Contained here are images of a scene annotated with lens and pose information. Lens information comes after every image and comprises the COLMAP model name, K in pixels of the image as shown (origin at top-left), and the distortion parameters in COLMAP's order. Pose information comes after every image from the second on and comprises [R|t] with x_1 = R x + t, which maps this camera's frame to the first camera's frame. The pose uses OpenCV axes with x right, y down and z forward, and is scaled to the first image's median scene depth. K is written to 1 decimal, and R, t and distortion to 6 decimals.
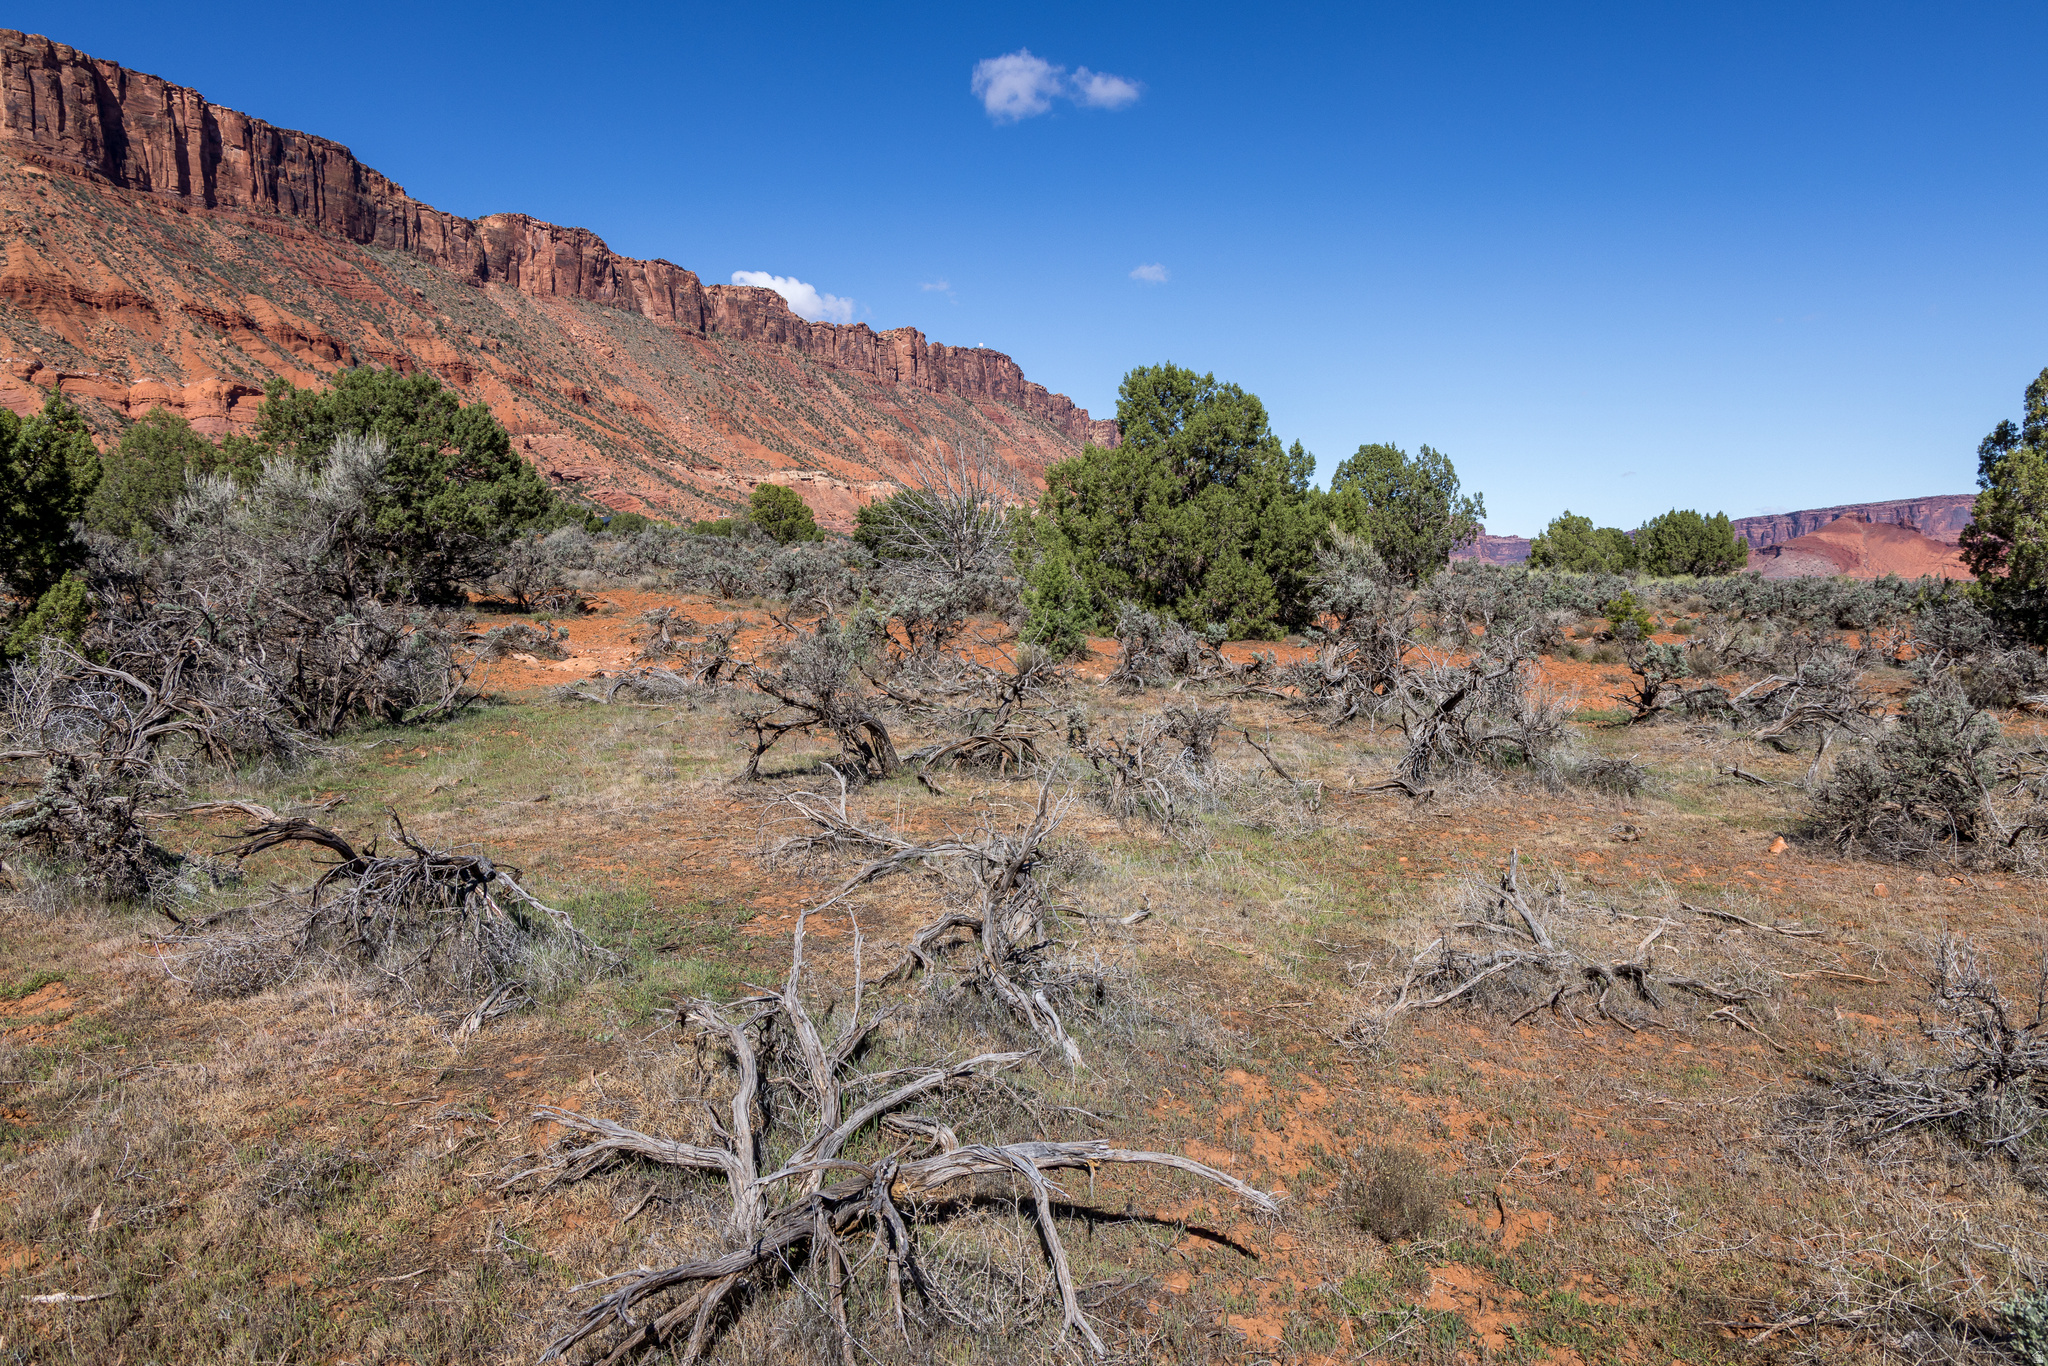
lens RADIAL K [[1404.8, 0, 1030.2], [0, 1404.8, 650.9], [0, 0, 1]] dist [0.008949, 0.005317]
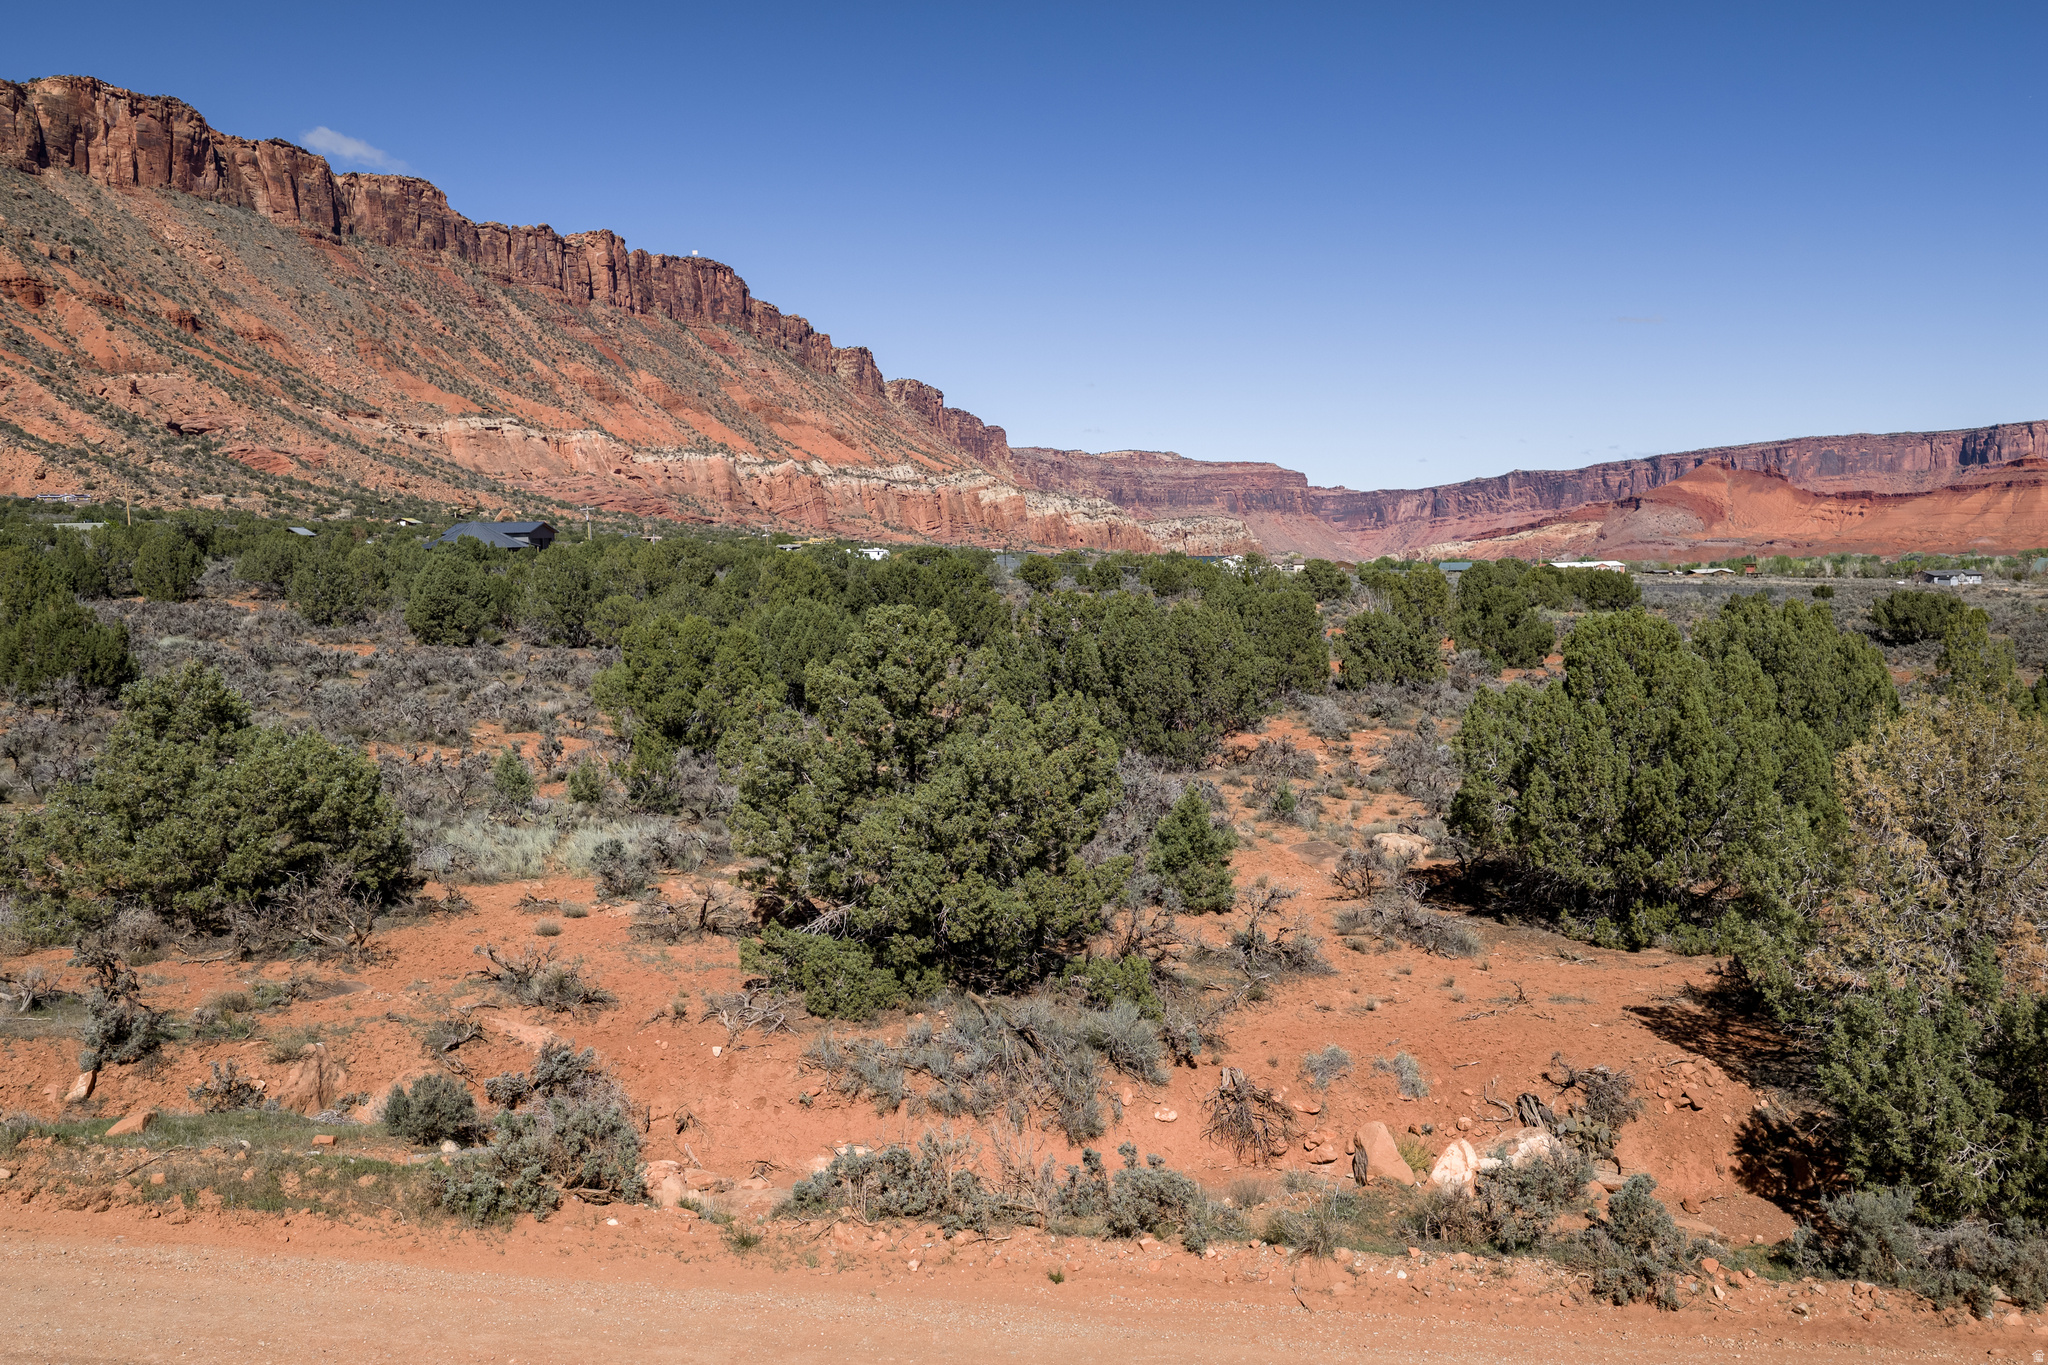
lens RADIAL K [[1778.3, 0, 1024.3], [0, 1778.3, 666.8], [0, 0, 1]] dist [0.020253, -0.017116]
pose [[0.987511, -0.023361, 0.155810, -0.018180], [0.020397, 0.999580, 0.020592, -0.002021], [-0.156225, -0.017157, 0.987572, -0.031381]]
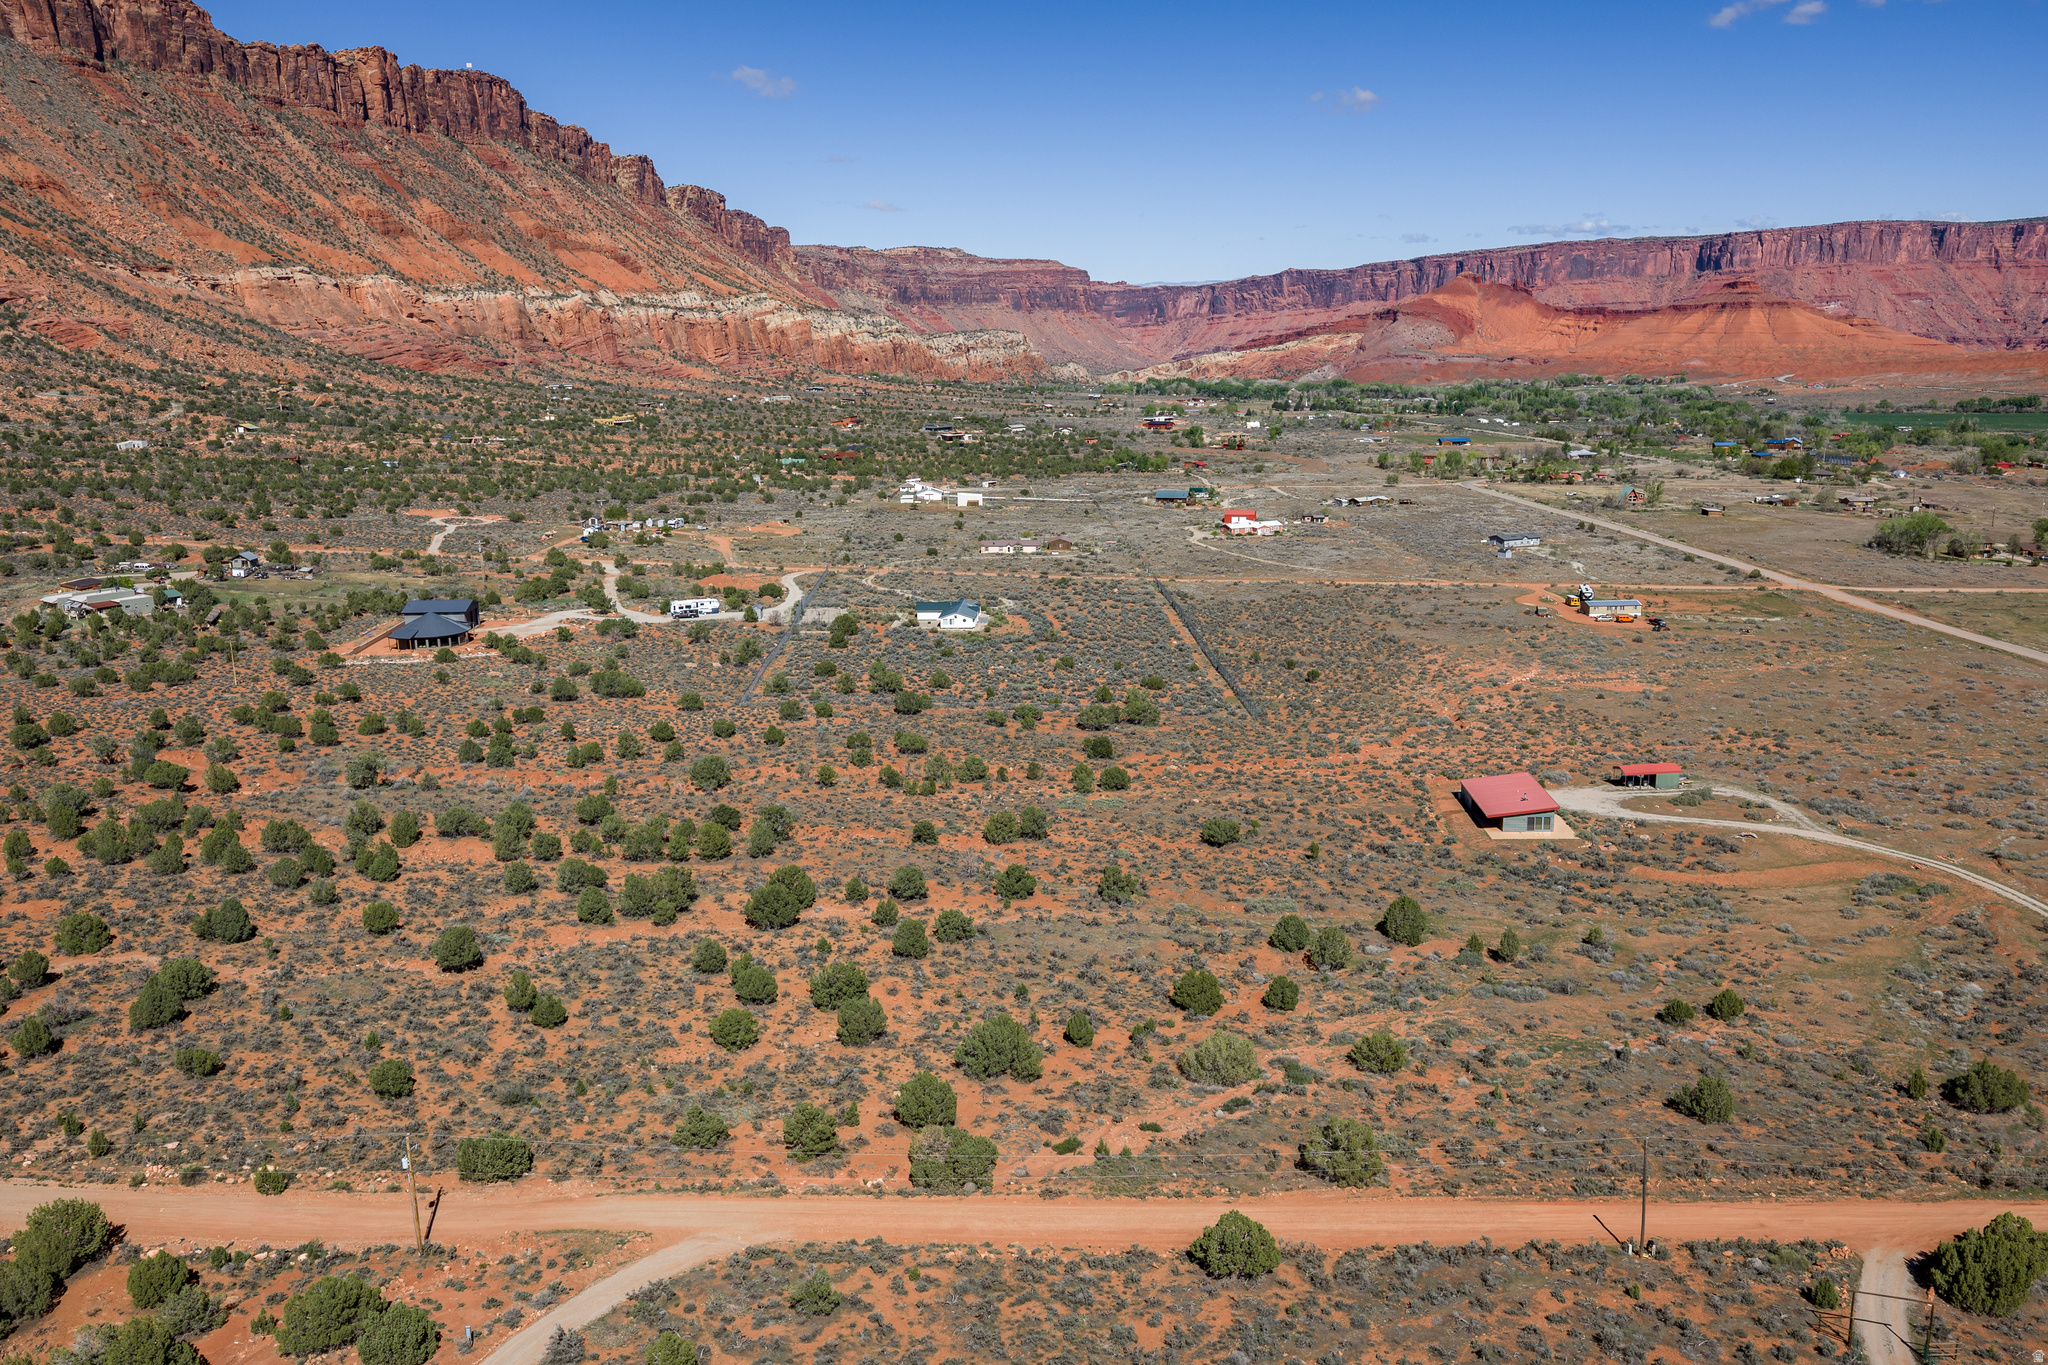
lens RADIAL K [[1778.3, 0, 1010.1], [0, 1778.3, 661.2], [0, 0, 1]] dist [0.020253, -0.017116]
pose [[0.964276, -0.059907, 0.258036, -0.027501], [0.023312, 0.989504, 0.142611, -0.032292], [-0.263871, -0.131501, 0.955552, -0.094806]]
